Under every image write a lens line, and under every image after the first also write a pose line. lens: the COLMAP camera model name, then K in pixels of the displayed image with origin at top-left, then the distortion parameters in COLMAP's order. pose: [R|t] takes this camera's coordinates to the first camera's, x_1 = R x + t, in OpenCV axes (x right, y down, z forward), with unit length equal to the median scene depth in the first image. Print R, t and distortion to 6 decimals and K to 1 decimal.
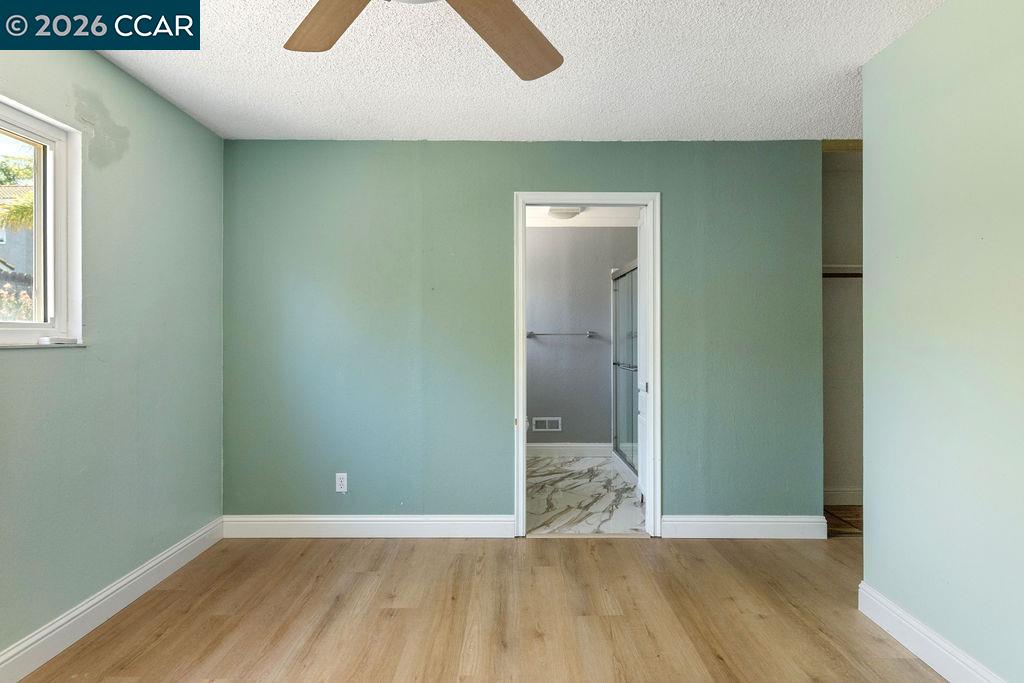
lens RADIAL K [[572.0, 0, 515.3], [0, 572.0, 338.4], [0, 0, 1]] dist [0.004889, 0.000841]
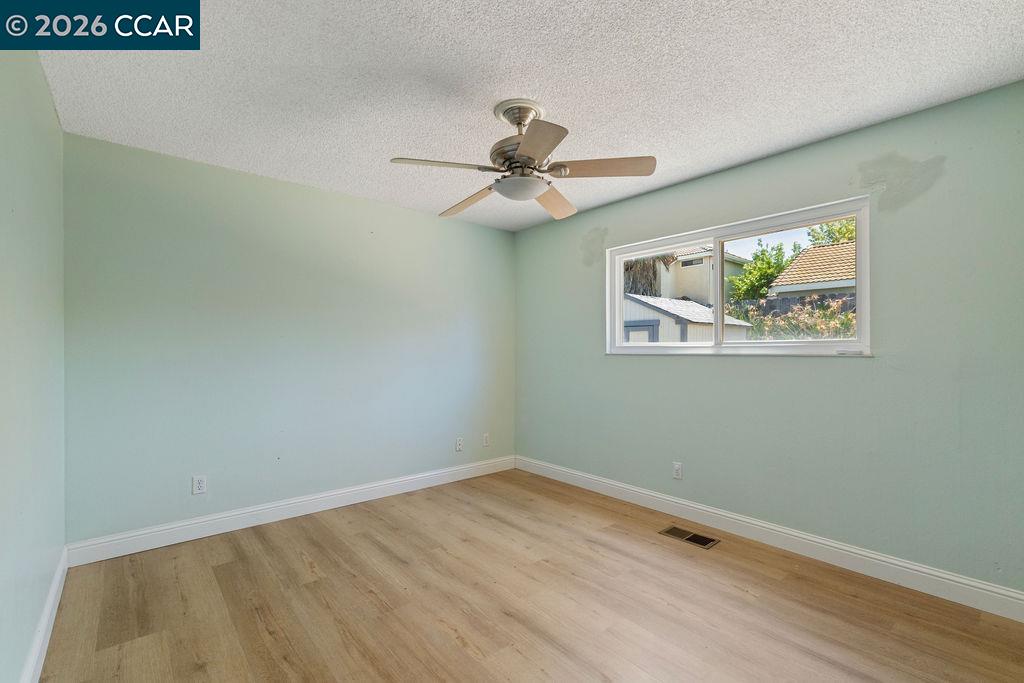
lens RADIAL K [[458.1, 0, 512.4], [0, 458.1, 348.9], [0, 0, 1]] dist [0.003619, 0.004241]
pose [[-0.756817, -0.002206, -0.653623, 0.376175], [-0.001497, 0.999998, -0.001641, -0.000630], [0.653625, -0.000263, -0.756819, 0.851212]]
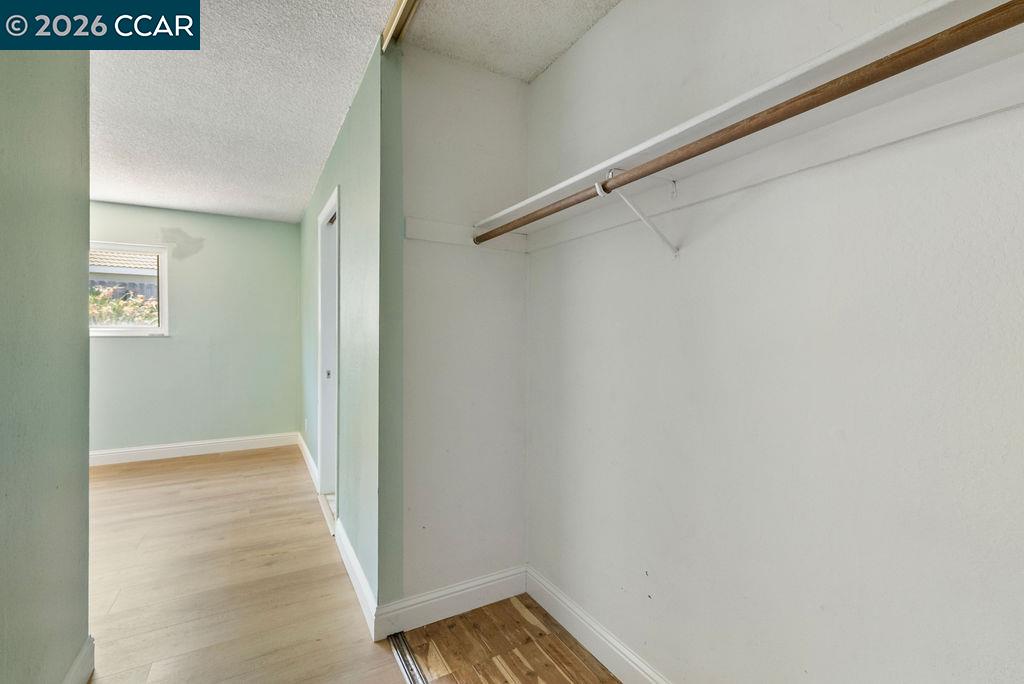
lens RADIAL K [[458.1, 0, 514.6], [0, 458.1, 336.1], [0, 0, 1]] dist [0.003619, 0.004241]
pose [[0.491129, 0.005137, -0.871072, 1.086982], [-0.003671, 0.999986, 0.003827, -0.000888], [0.871079, 0.001319, 0.491141, 0.886915]]
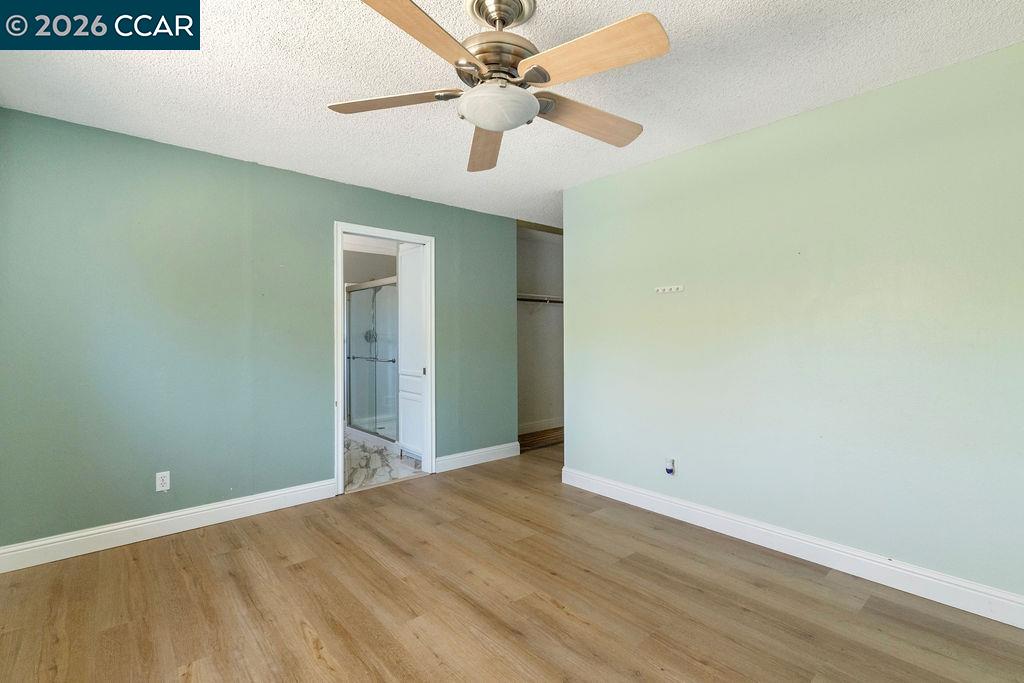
lens RADIAL K [[458.1, 0, 505.0], [0, 458.1, 339.4], [0, 0, 1]] dist [0.003619, 0.004241]
pose [[0.762756, -0.007335, 0.646644, -0.369070], [0.006064, 0.999973, 0.004190, 0.001693], [-0.646657, 0.000725, 0.762780, -0.009426]]
